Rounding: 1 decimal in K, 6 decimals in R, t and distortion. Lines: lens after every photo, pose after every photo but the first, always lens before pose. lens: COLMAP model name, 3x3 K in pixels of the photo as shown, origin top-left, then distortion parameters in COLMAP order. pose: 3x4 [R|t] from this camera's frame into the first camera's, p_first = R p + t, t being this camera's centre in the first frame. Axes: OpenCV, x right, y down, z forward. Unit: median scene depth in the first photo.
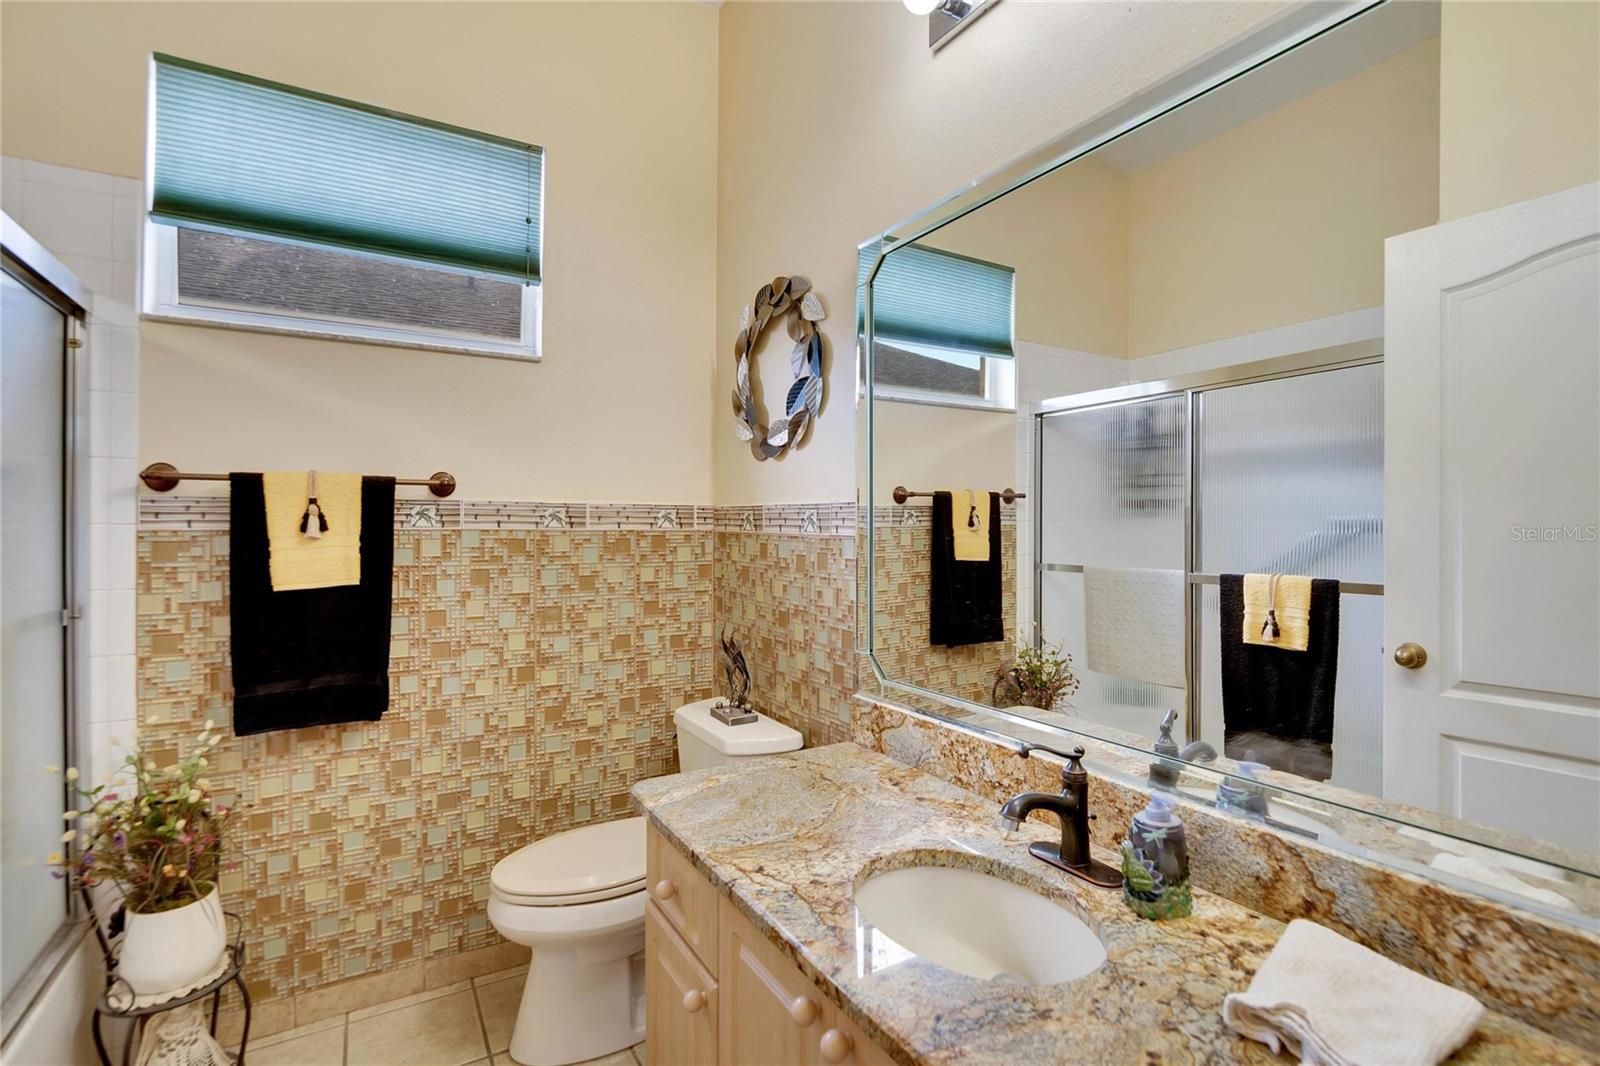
lens RADIAL K [[722.2, 0, 798.3], [0, 722.2, 527.5], [0, 0, 1]] dist [-0.025580, -0.000071]
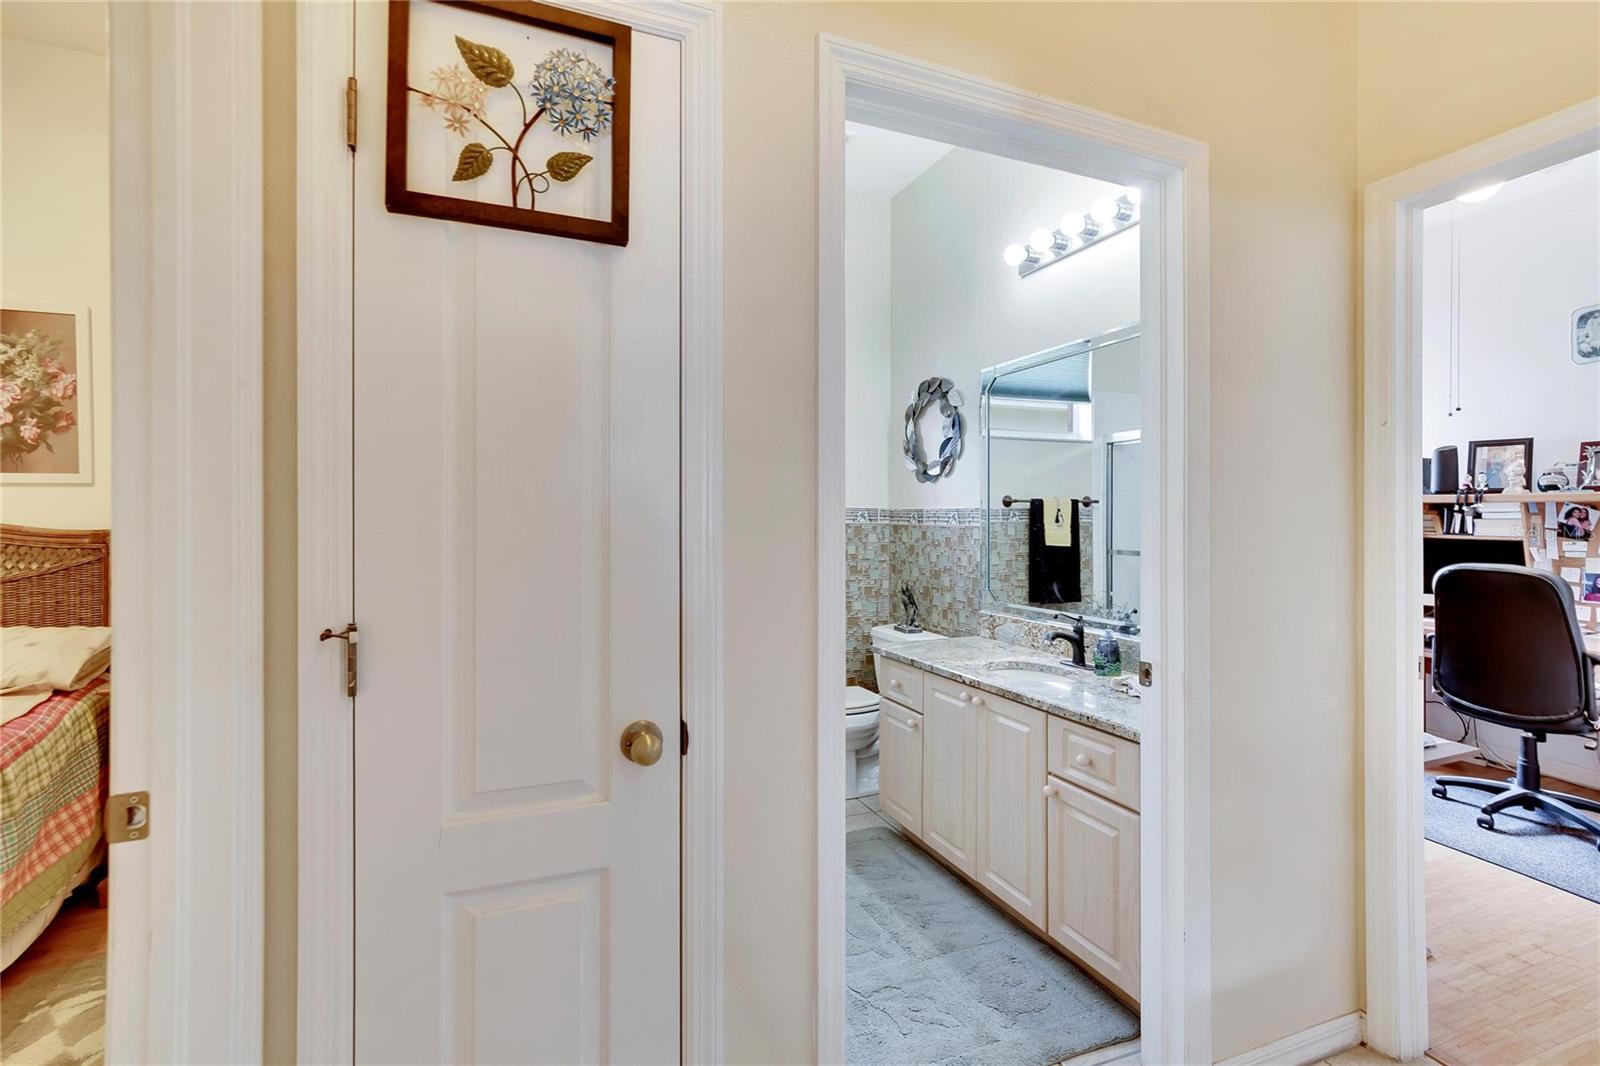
lens RADIAL K [[743.7, 0, 806.0], [0, 743.7, 509.9], [0, 0, 1]] dist [-0.010301, 0.000246]
pose [[0.990783, 0.003190, -0.135422, -0.086636], [-0.005935, 0.999785, -0.019875, 0.007851], [0.135329, 0.020495, 0.990589, -0.783244]]
